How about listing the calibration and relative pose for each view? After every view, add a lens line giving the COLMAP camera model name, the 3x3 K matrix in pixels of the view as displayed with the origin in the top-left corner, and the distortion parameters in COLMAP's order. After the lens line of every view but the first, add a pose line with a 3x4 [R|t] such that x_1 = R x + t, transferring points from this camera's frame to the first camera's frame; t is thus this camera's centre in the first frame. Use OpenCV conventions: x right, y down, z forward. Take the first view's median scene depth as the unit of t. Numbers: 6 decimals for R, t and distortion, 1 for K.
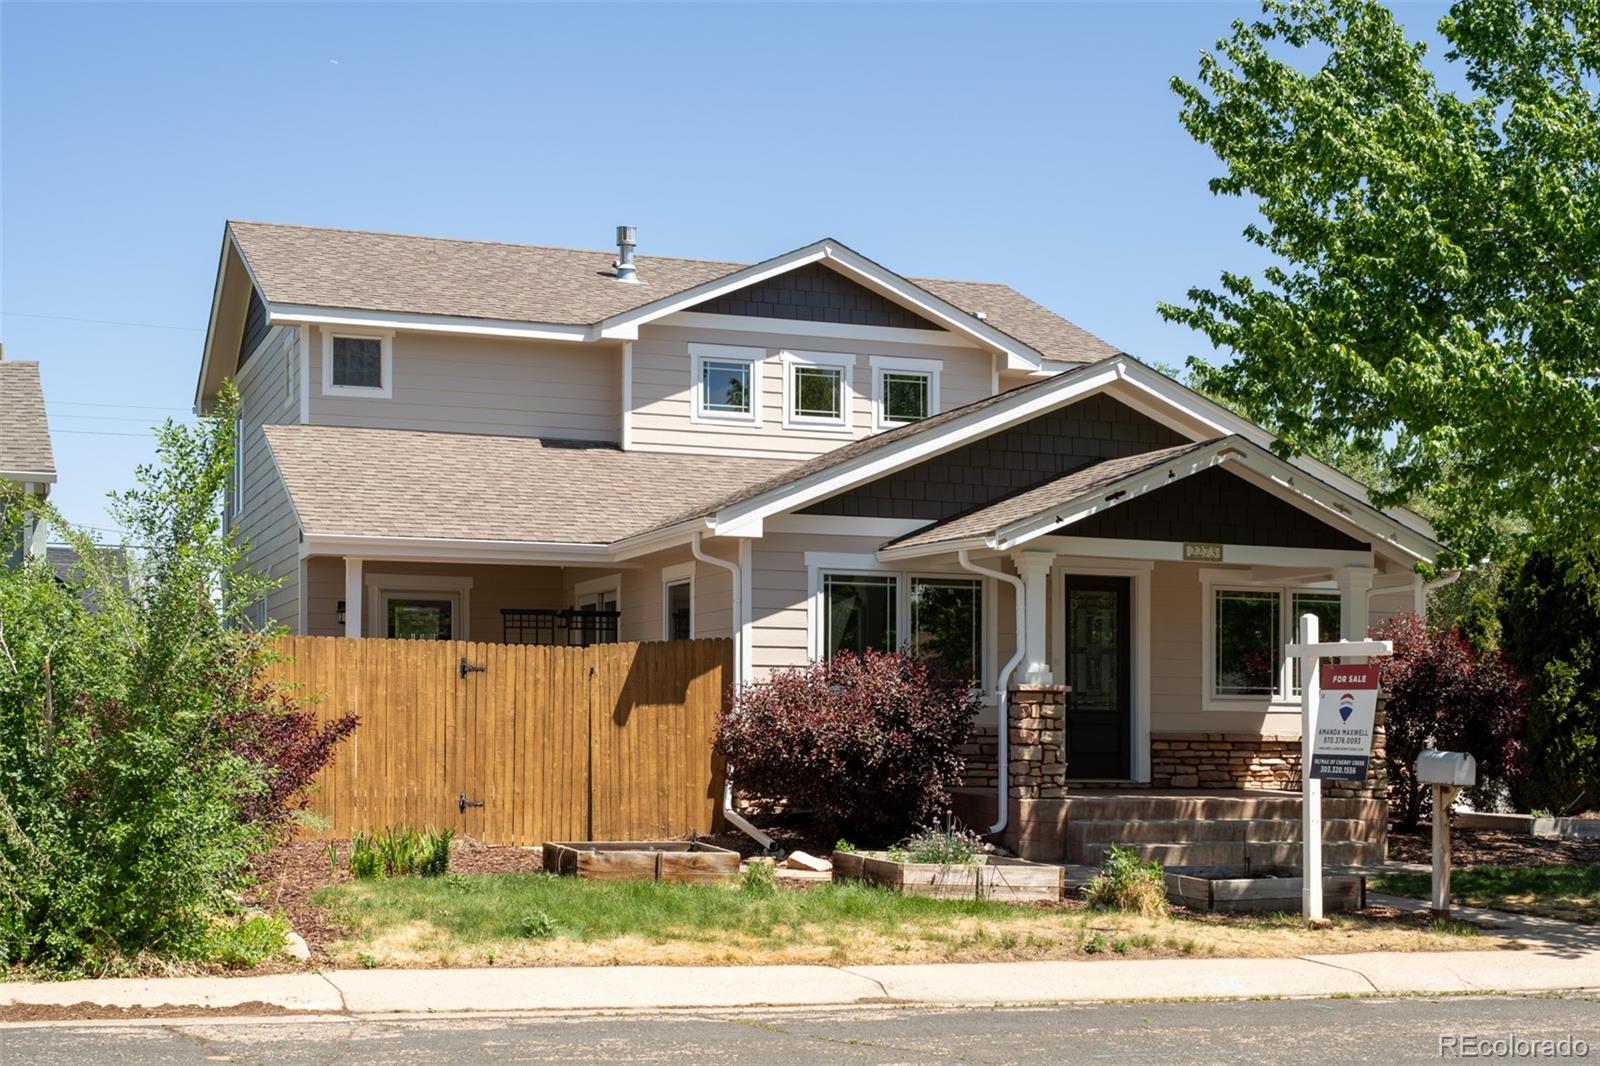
lens RADIAL K [[2306.3, 0, 796.4], [0, 2306.3, 746.0], [0, 0, 1]] dist [-0.056846, 0.111572]
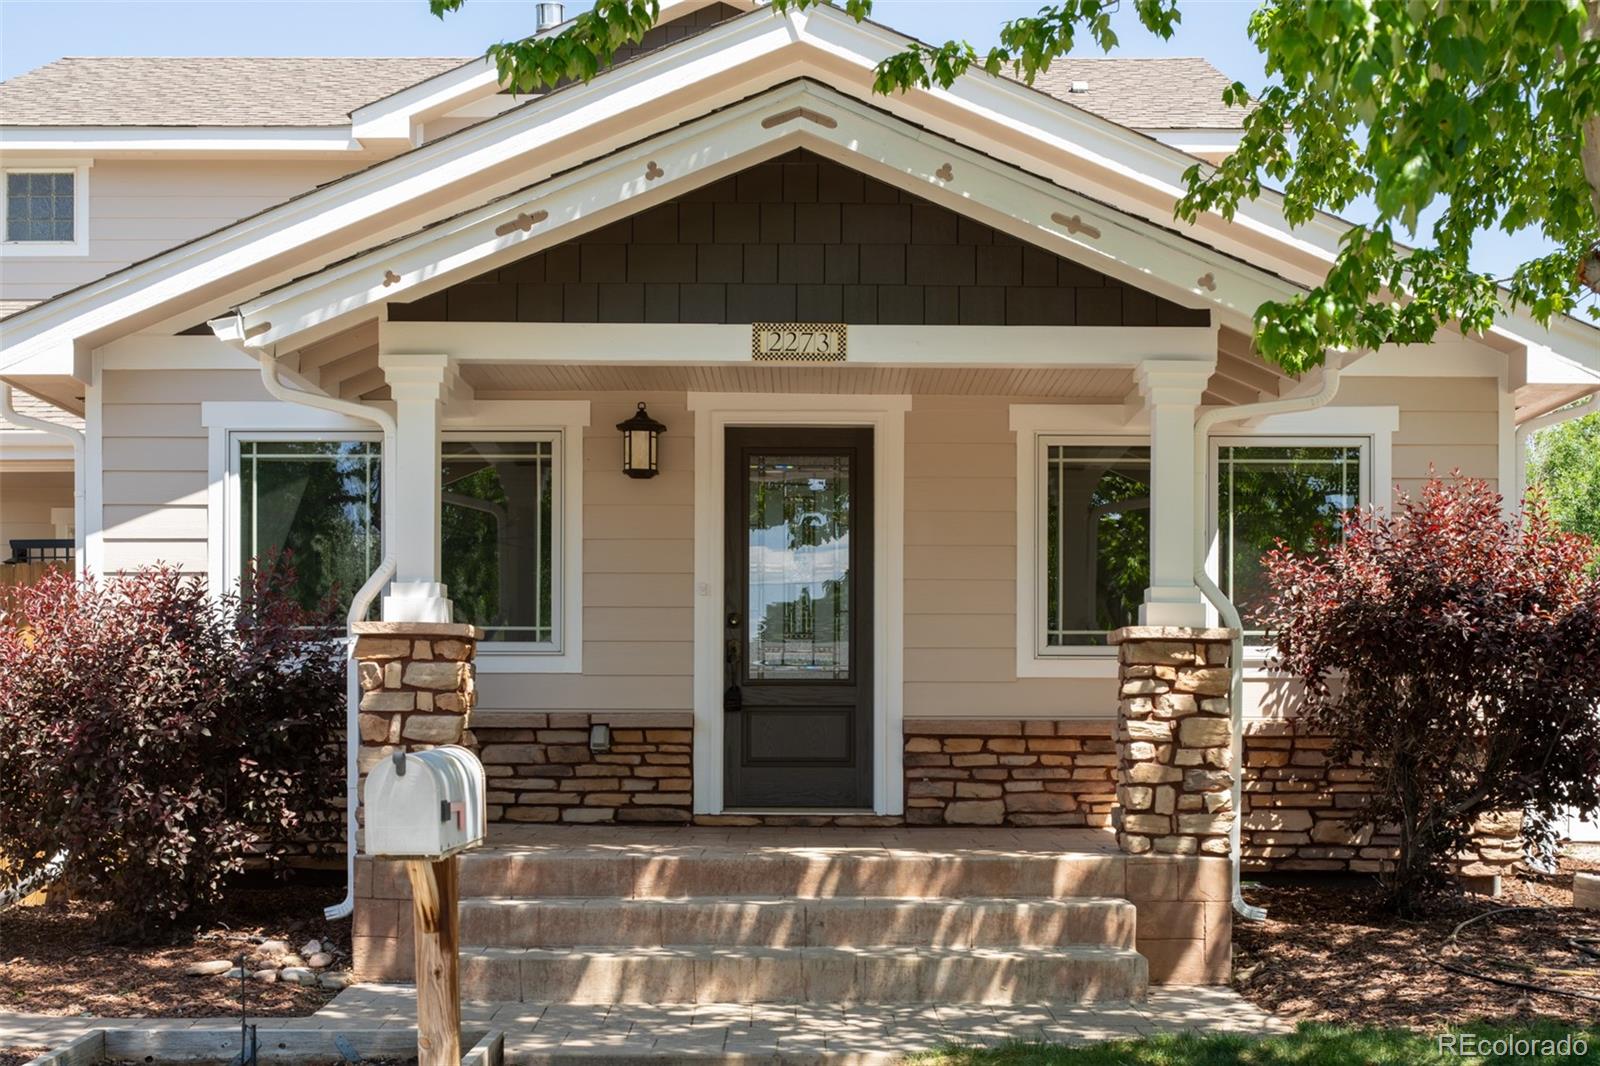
lens RADIAL K [[2306.3, 0, 796.4], [0, 2306.3, 746.0], [0, 0, 1]] dist [-0.056846, 0.111572]
pose [[0.940336, -0.007189, -0.340173, 0.309427], [0.006046, 0.999972, -0.004419, 0.002202], [0.340195, 0.002099, 0.940353, 0.498056]]
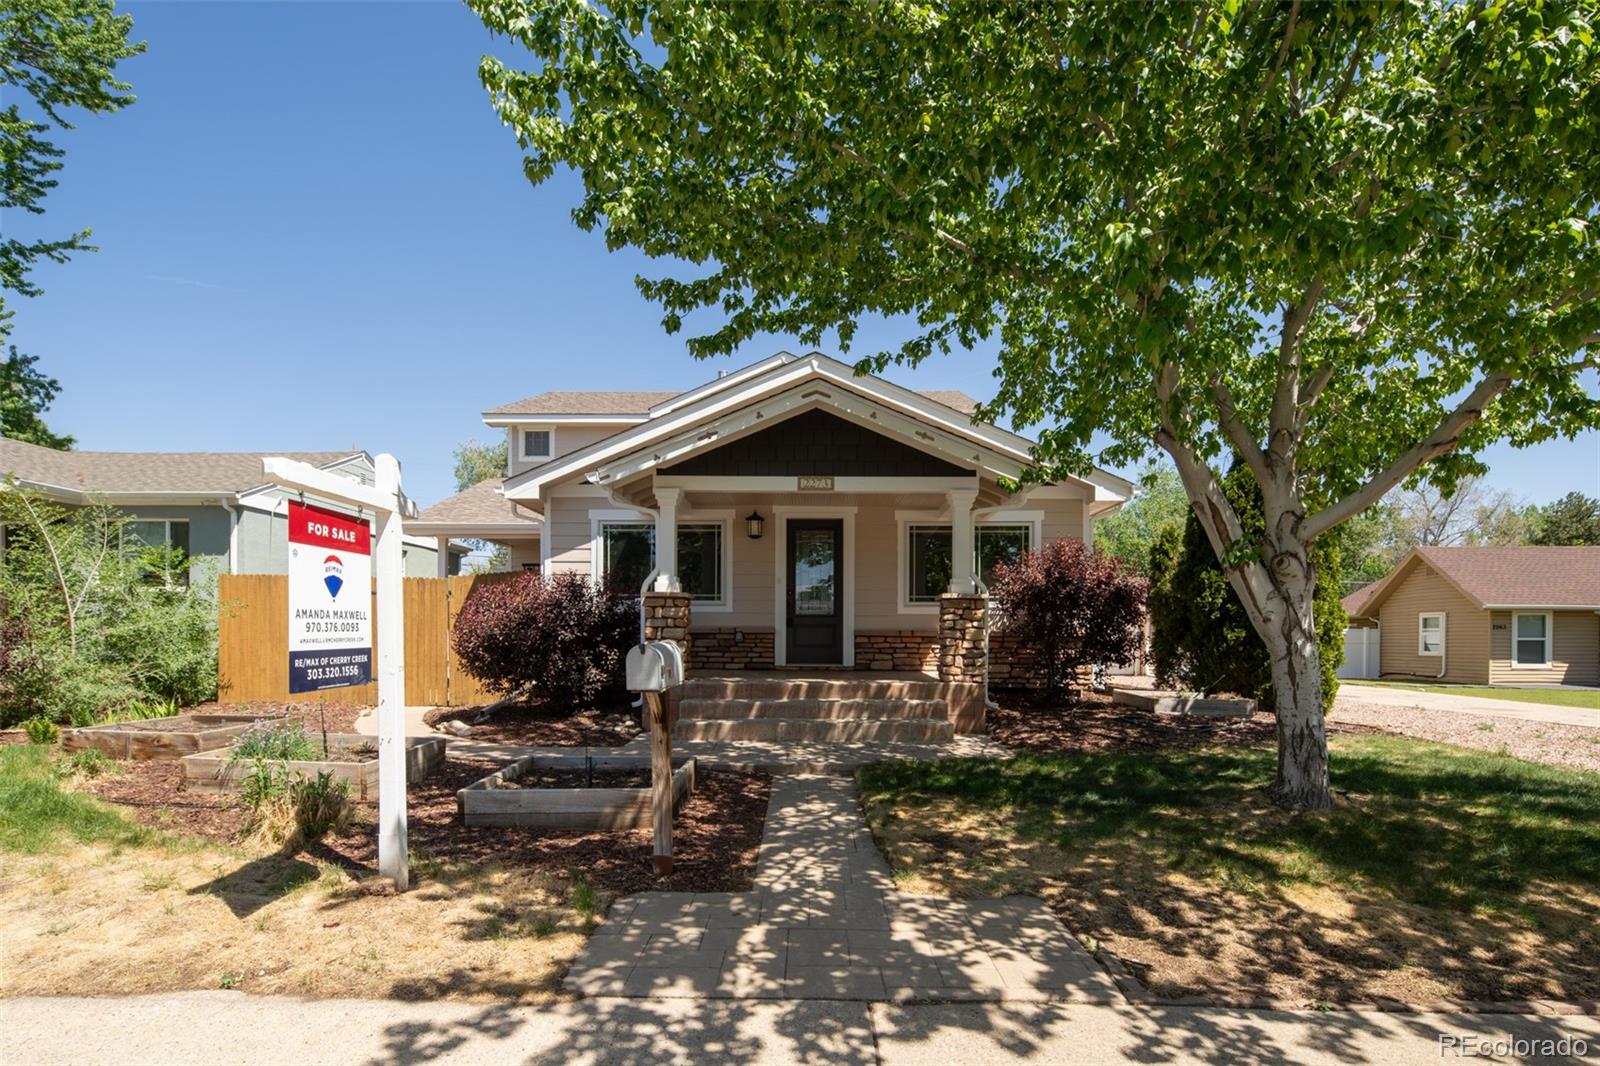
lens RADIAL K [[787.5, 0, 797.0], [0, 787.5, 634.2], [0, 0, 1]] dist [0.001822, 0.000141]
pose [[0.934765, -0.009258, -0.355146, 0.289230], [0.005357, 0.999914, -0.011966, 0.001981], [0.355226, 0.009283, 0.934734, 0.546615]]
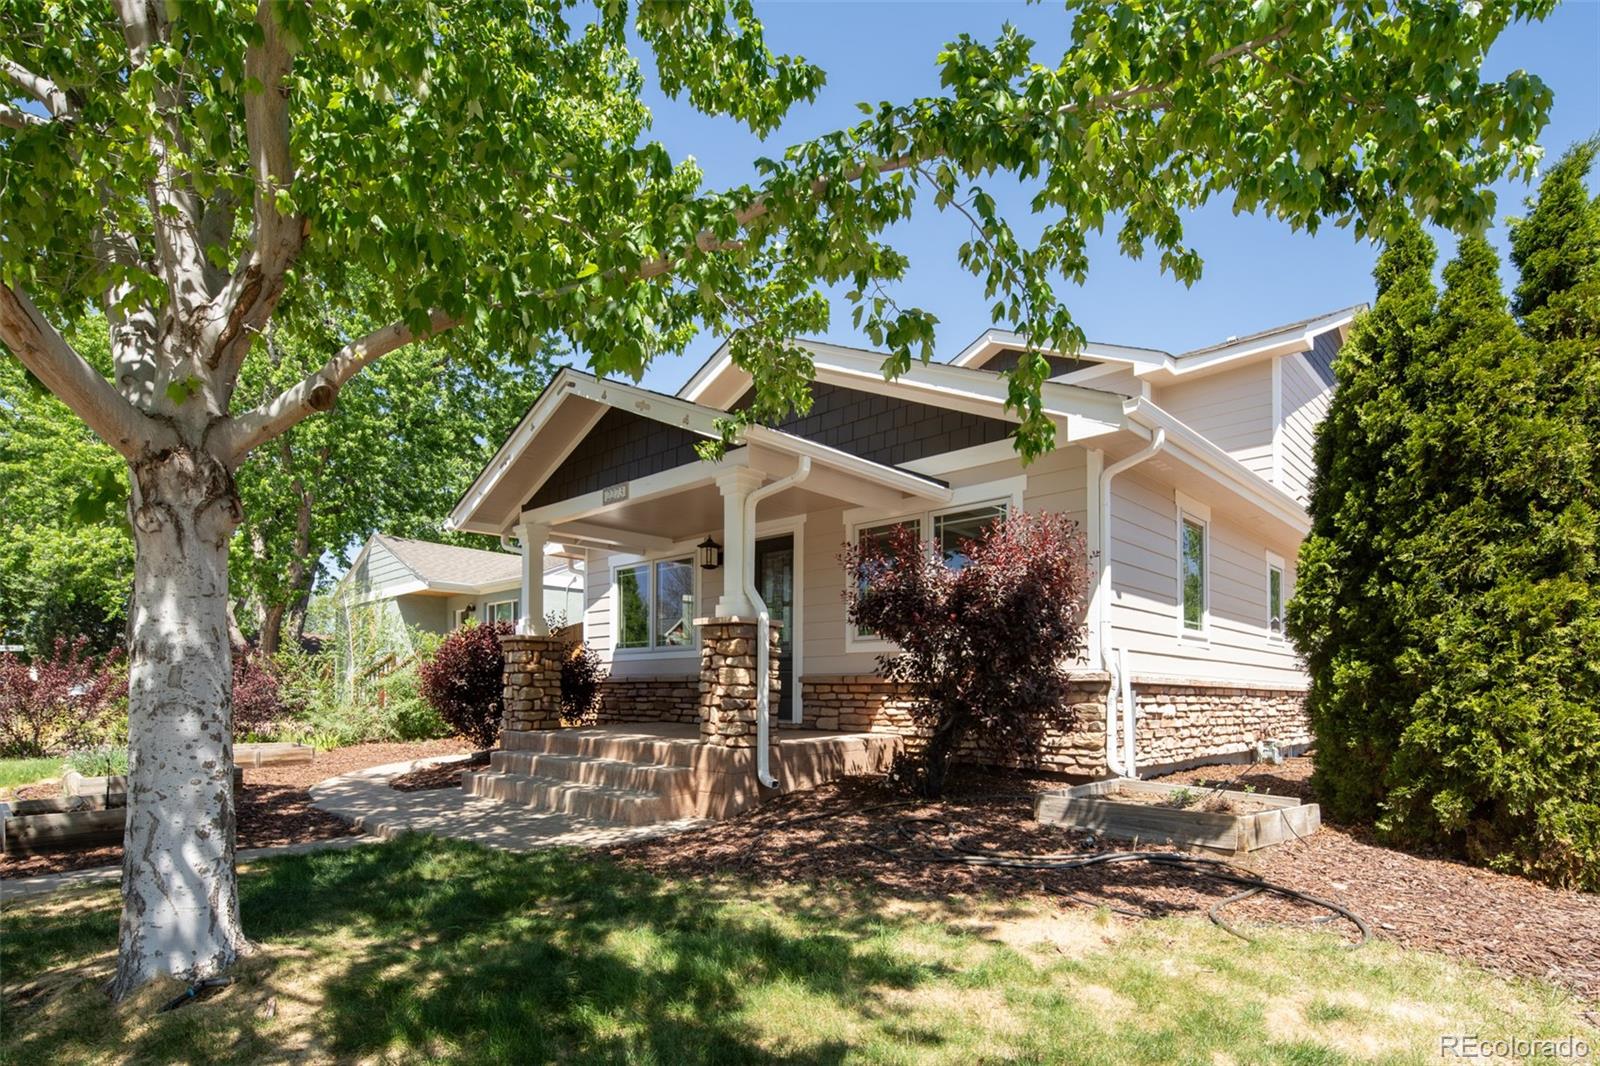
lens RADIAL K [[819.1, 0, 808.0], [0, 819.1, 691.7], [0, 0, 1]] dist [0.000320, 0.000003]
pose [[0.447973, -0.011877, -0.893968, 0.488702], [-0.007945, 0.999819, -0.017265, 0.007595], [0.894012, 0.014836, 0.447798, 0.835085]]
